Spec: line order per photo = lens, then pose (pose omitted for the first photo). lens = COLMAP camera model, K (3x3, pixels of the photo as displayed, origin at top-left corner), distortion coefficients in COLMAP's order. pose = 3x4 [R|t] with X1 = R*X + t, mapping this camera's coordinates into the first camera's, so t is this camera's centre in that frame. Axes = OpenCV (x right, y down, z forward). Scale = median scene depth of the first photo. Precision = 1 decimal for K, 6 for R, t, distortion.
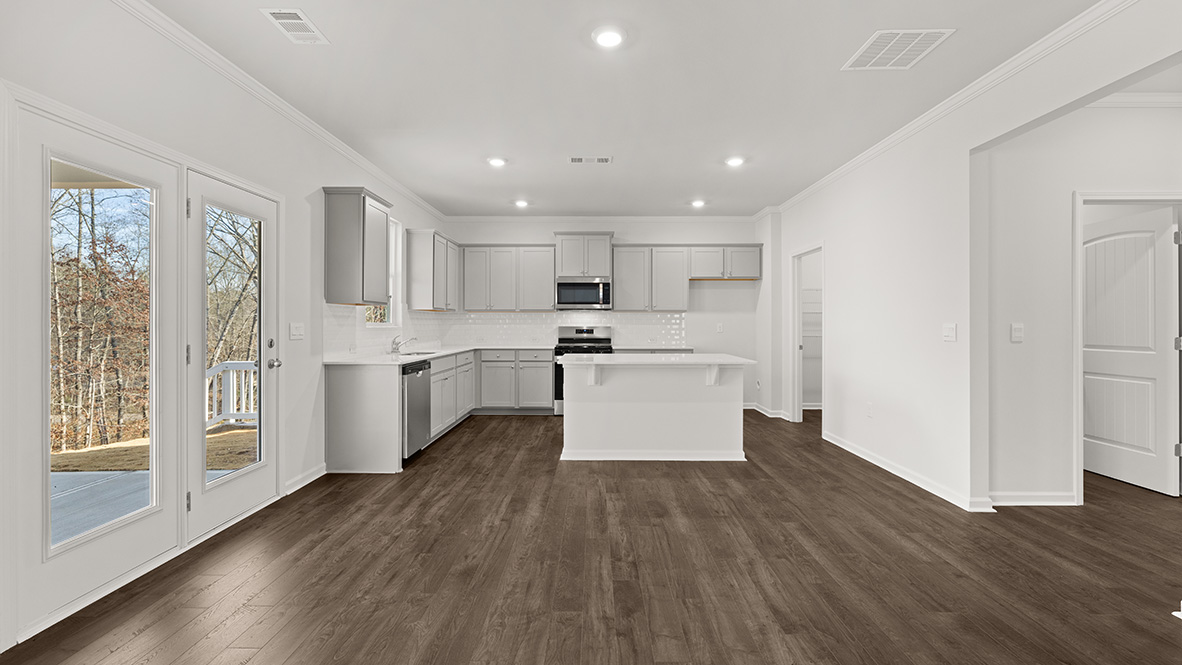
lens RADIAL K [[494.5, 0, 590.9], [0, 494.5, 322.6], [0, 0, 1]] dist [-0.000689, -0.000114]
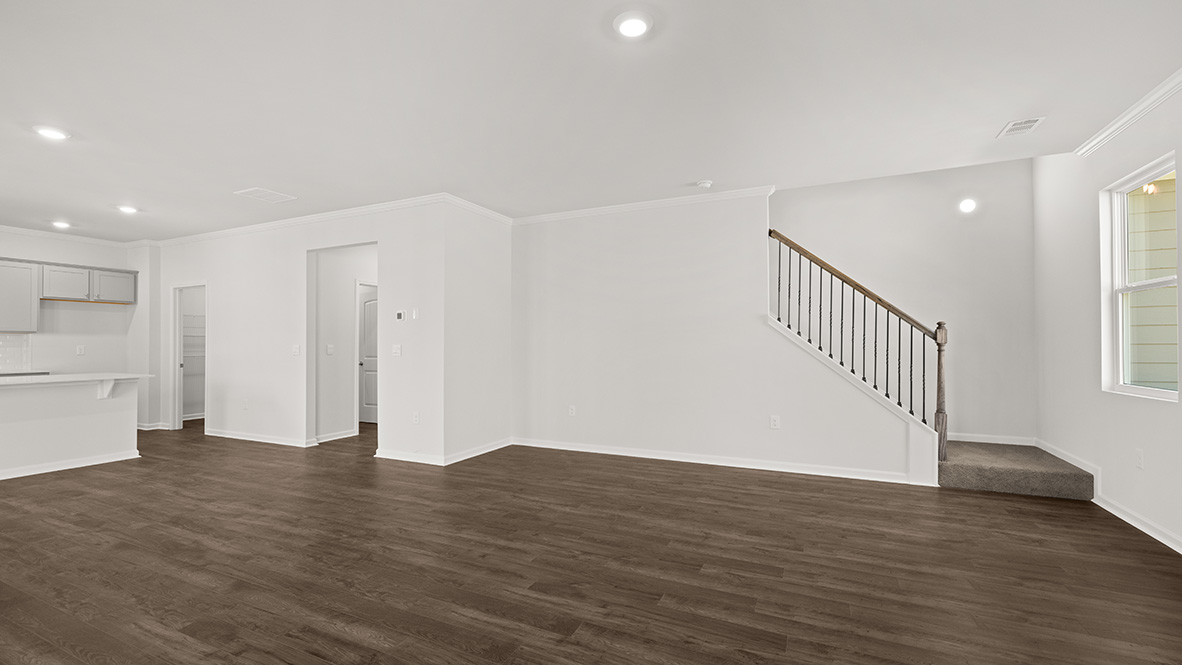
lens RADIAL K [[496.1, 0, 590.5], [0, 496.1, 338.5], [0, 0, 1]] dist [-0.001394, -0.000267]
pose [[0.415661, 0.010058, 0.909464, -0.286848], [0.001135, 0.999932, -0.011577, 0.000408], [-0.909519, 0.005845, 0.415621, -0.443812]]
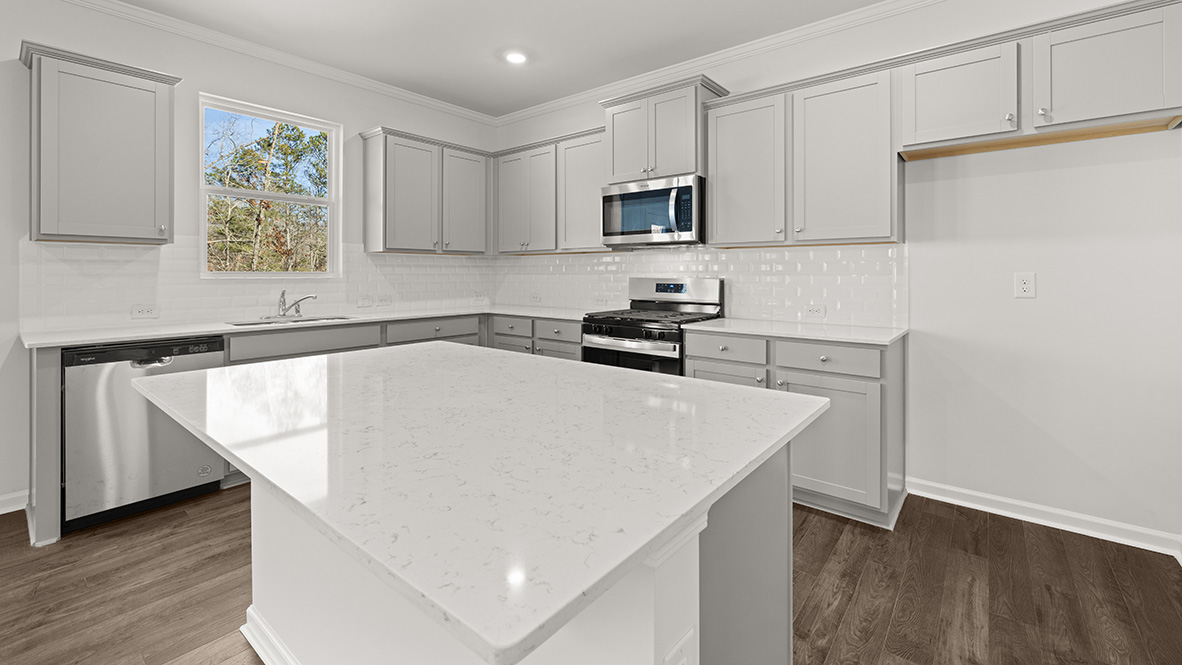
lens RADIAL K [[486.6, 0, 591.0], [0, 486.6, 278.0], [0, 0, 1]] dist [-0.000229, 0.000082]
pose [[0.781733, 0.005783, -0.623586, 0.320477], [0.000717, 0.999948, 0.010172, 0.002270], [0.623613, -0.008399, 0.781688, 0.739095]]
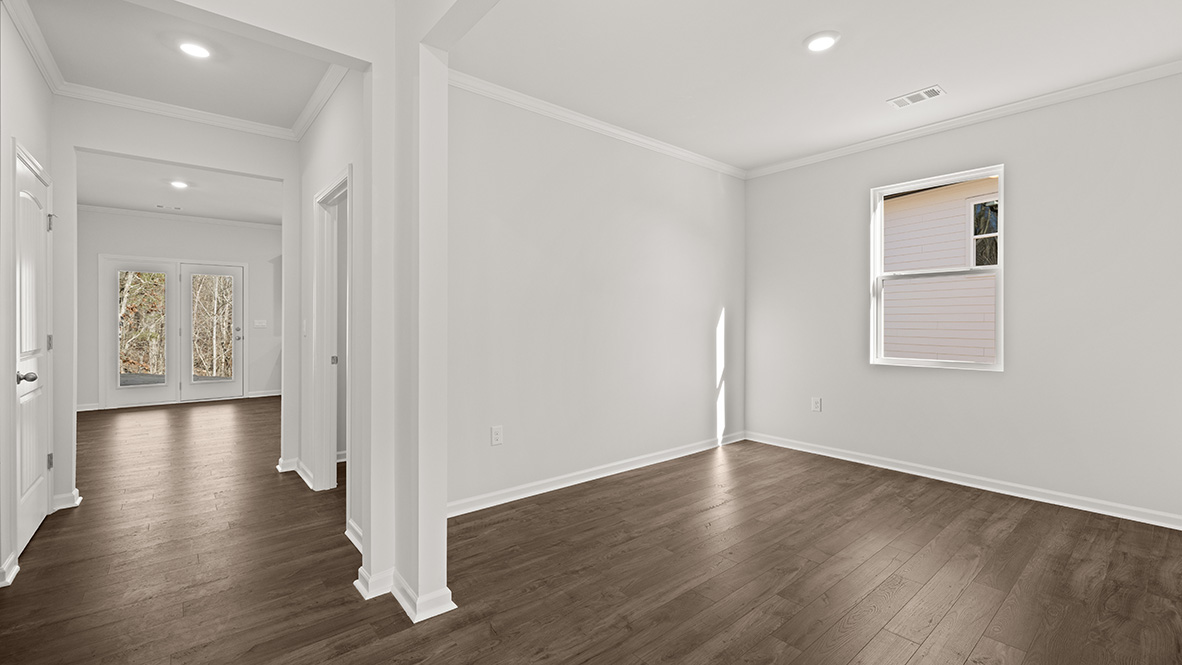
lens RADIAL K [[529.7, 0, 591.8], [0, 529.7, 327.1], [0, 0, 1]] dist [0.024950, 0.000012]
pose [[0.619793, 0.009181, -0.784712, 1.480031], [-0.004804, 0.999957, 0.007904, 0.003242], [0.784751, -0.001129, 0.619810, 0.478113]]
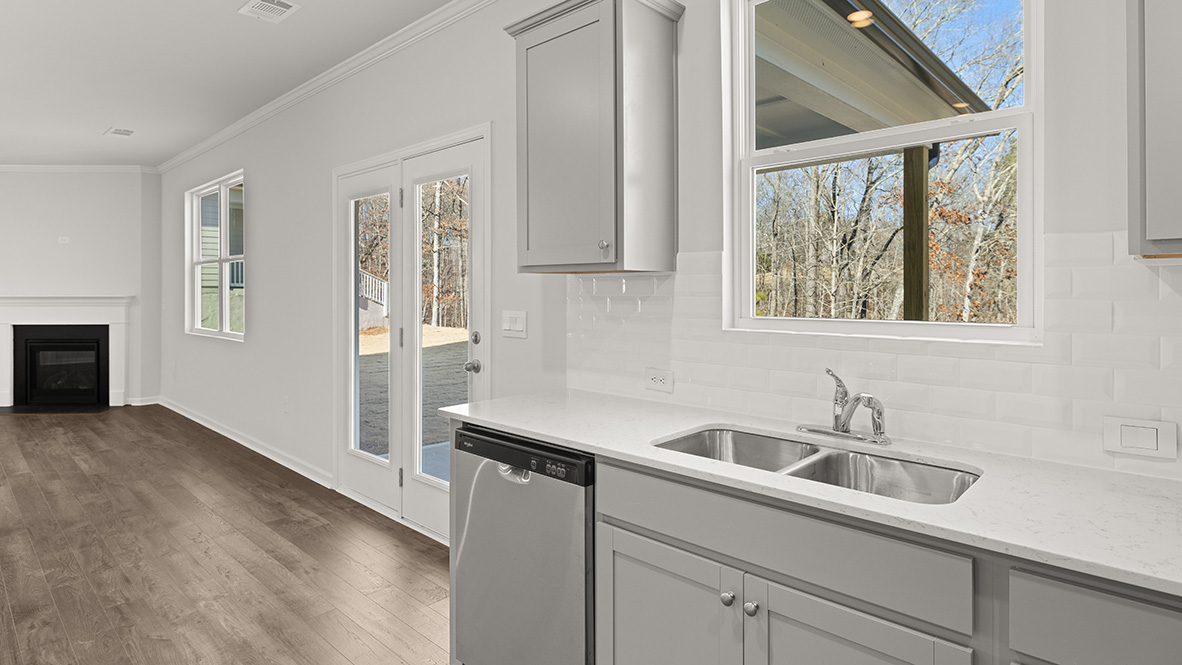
lens RADIAL K [[619.2, 0, 586.4], [0, 619.2, 288.1], [0, 0, 1]] dist [-0.003290, -0.000673]
pose [[-0.681663, 0.001619, -0.731664, -0.061600], [0.004386, 0.999989, -0.001873, -0.017631], [0.731653, -0.004485, -0.681663, 1.108419]]
